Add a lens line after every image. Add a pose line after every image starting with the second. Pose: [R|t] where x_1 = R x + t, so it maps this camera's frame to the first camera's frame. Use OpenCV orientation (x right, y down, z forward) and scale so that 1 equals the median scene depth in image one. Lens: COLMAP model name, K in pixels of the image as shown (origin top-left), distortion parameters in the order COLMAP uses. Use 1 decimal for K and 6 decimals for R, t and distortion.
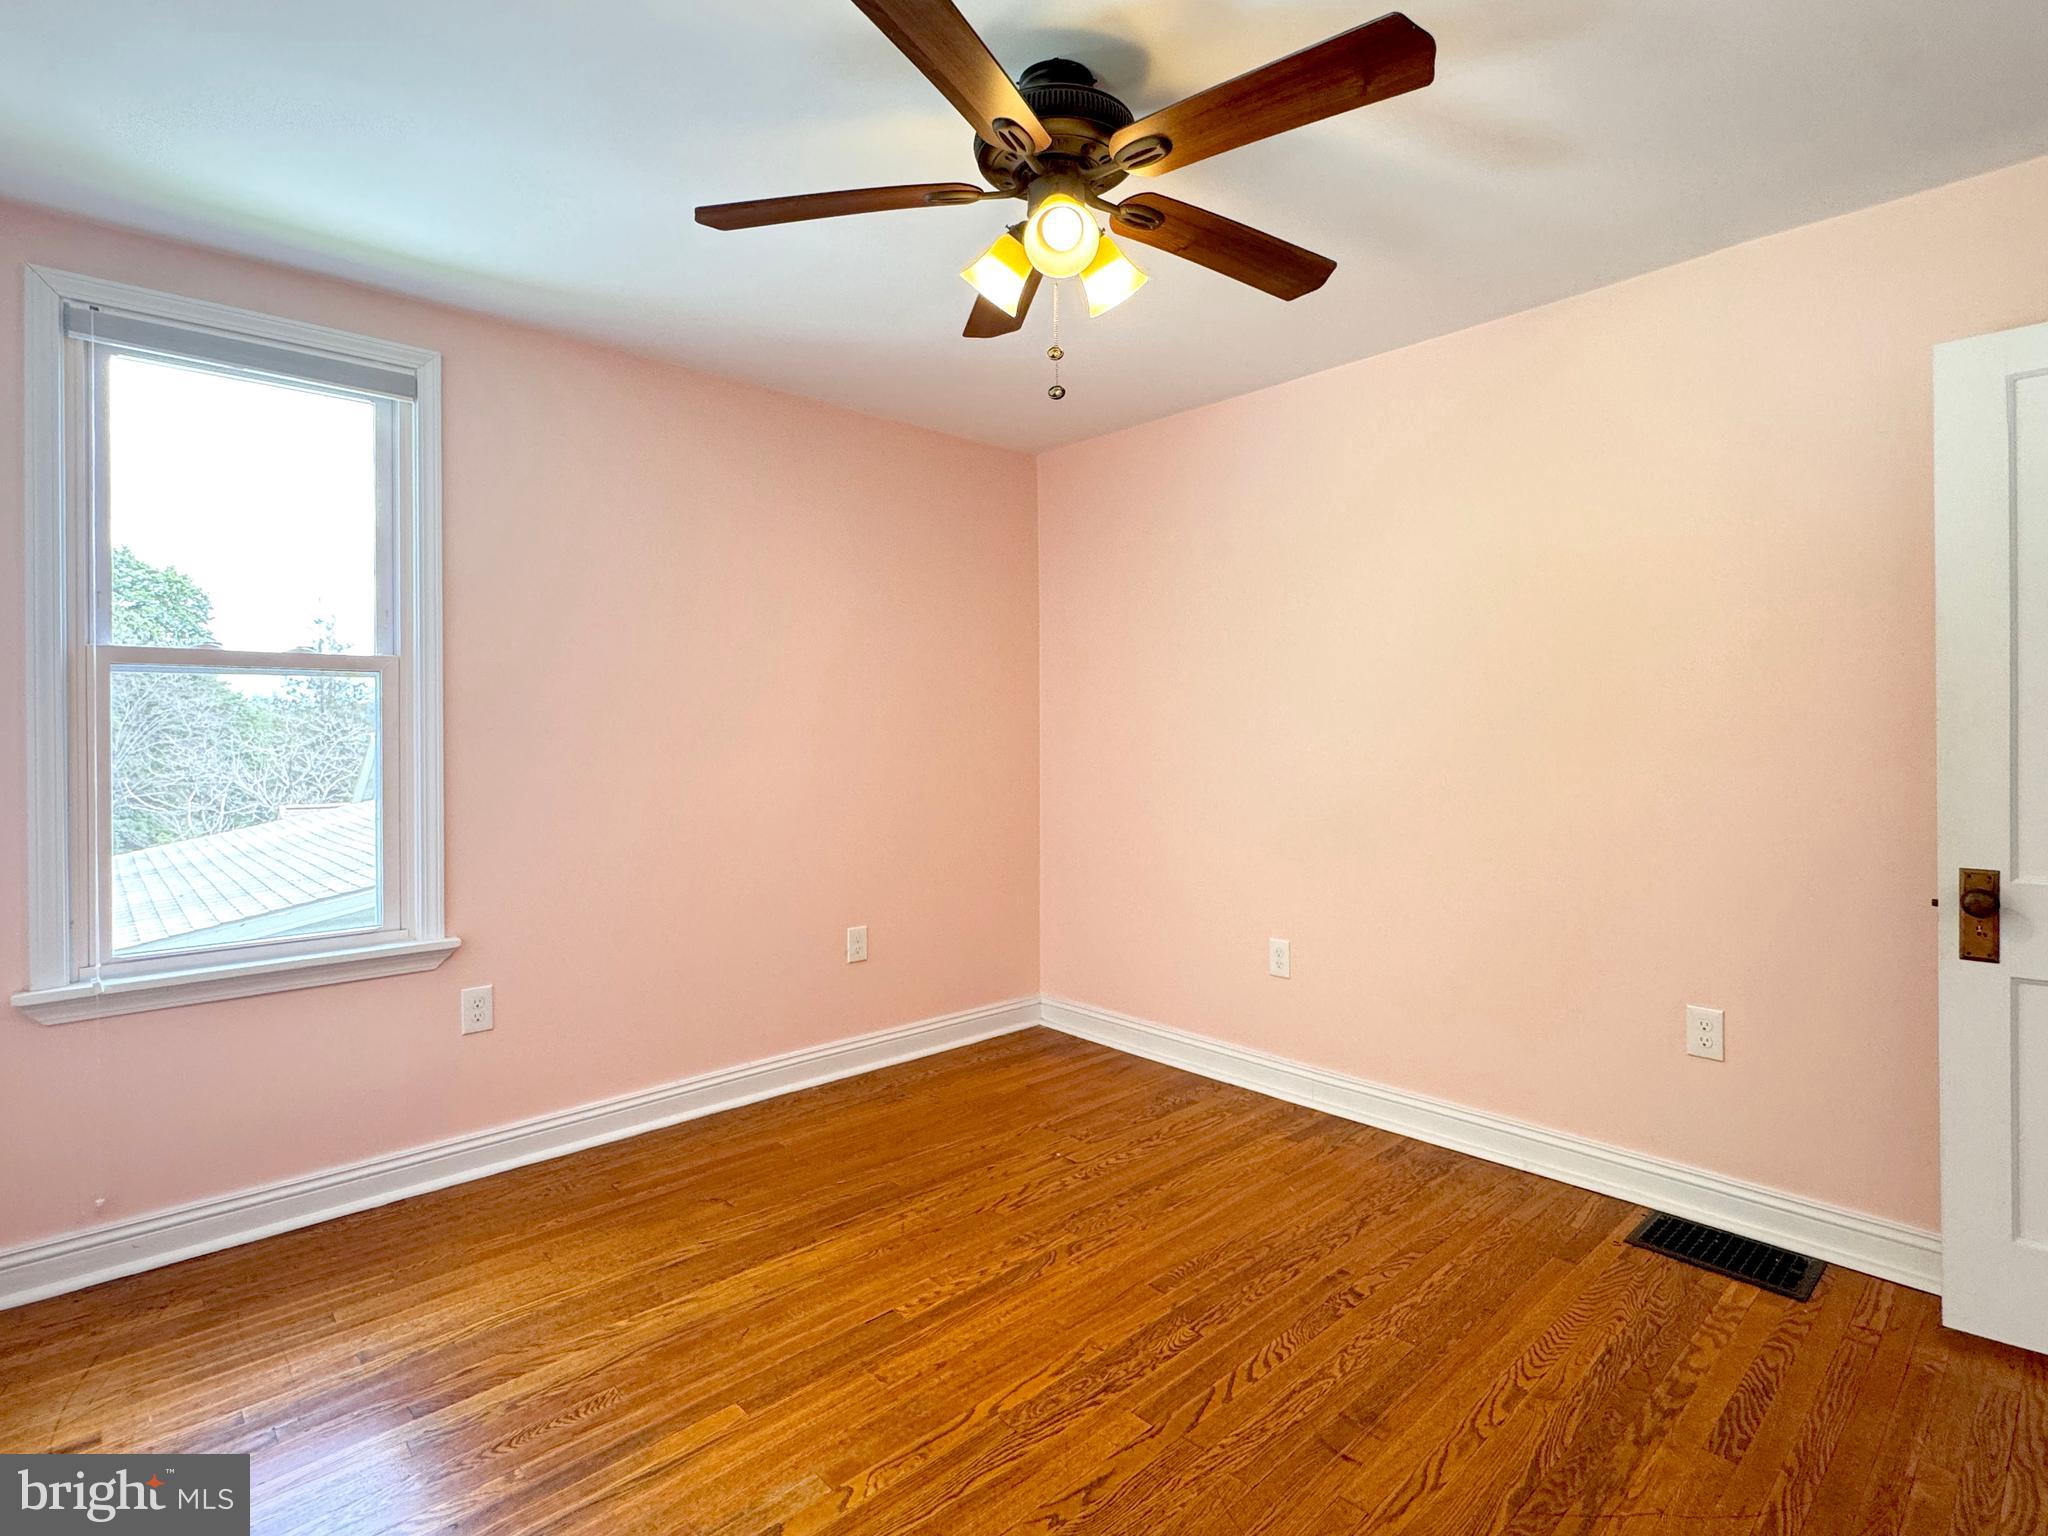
lens RADIAL K [[1036.3, 0, 1005.0], [0, 1036.3, 727.6], [0, 0, 1]] dist [-0.002421, 0.000169]
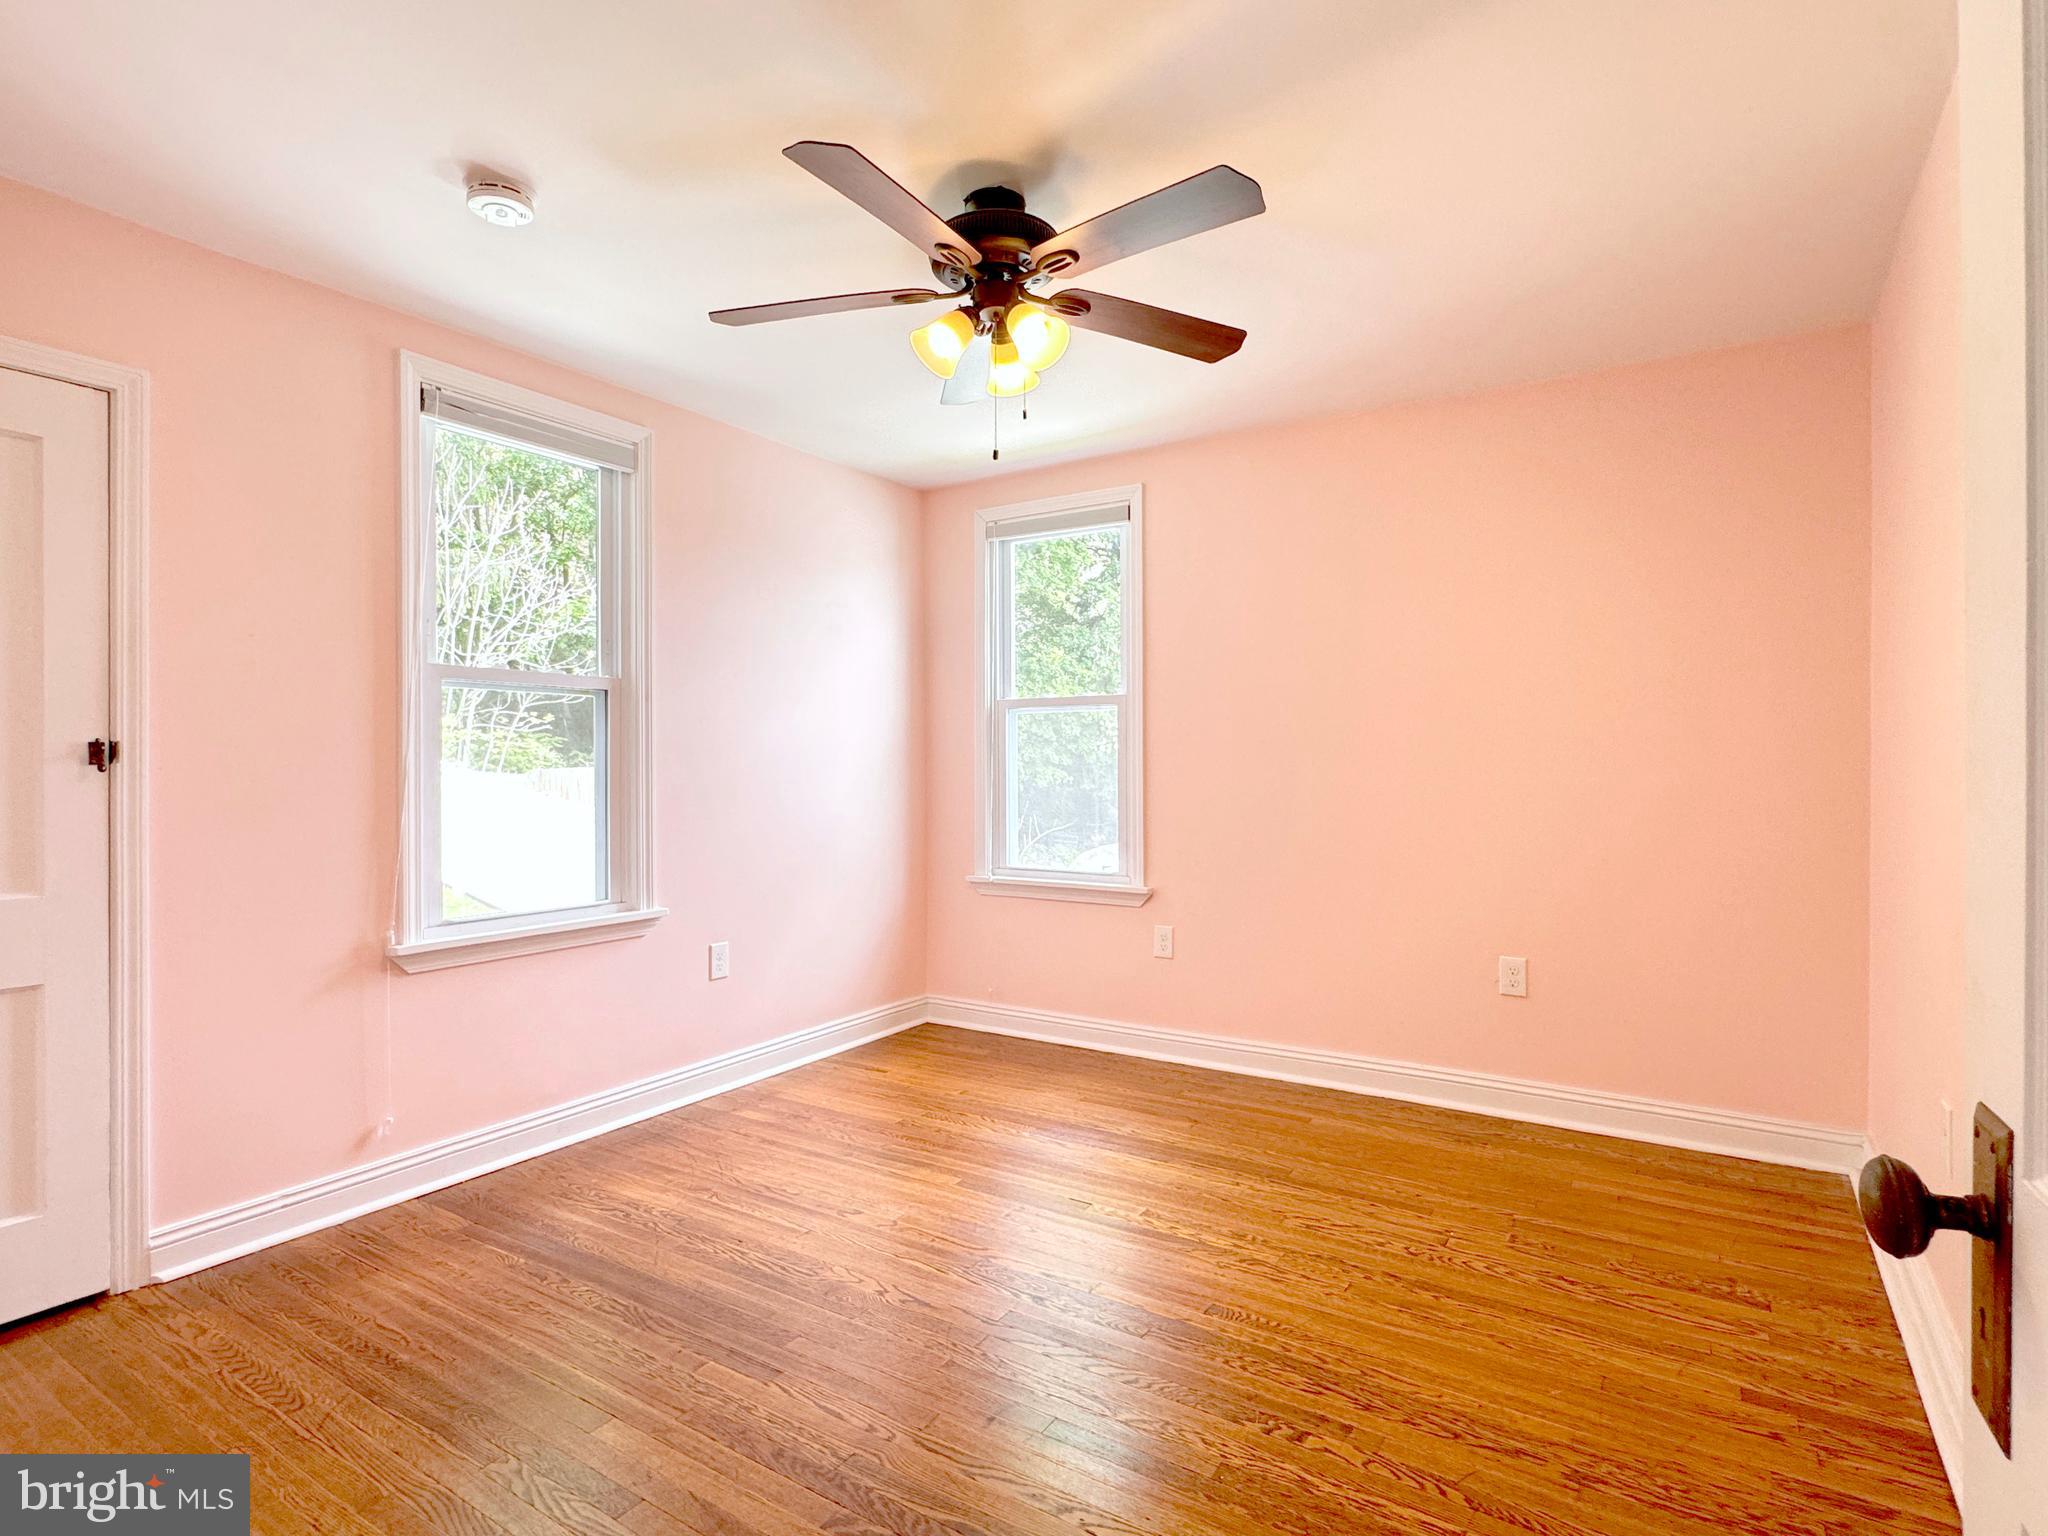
lens RADIAL K [[1036.3, 0, 1025.7], [0, 1036.3, 766.0], [0, 0, 1]] dist [-0.002421, 0.000169]
pose [[0.258556, 0.008151, -0.965962, 0.797594], [0.000782, 0.999962, 0.008648, 0.020670], [0.965996, -0.002991, 0.258539, 0.453158]]
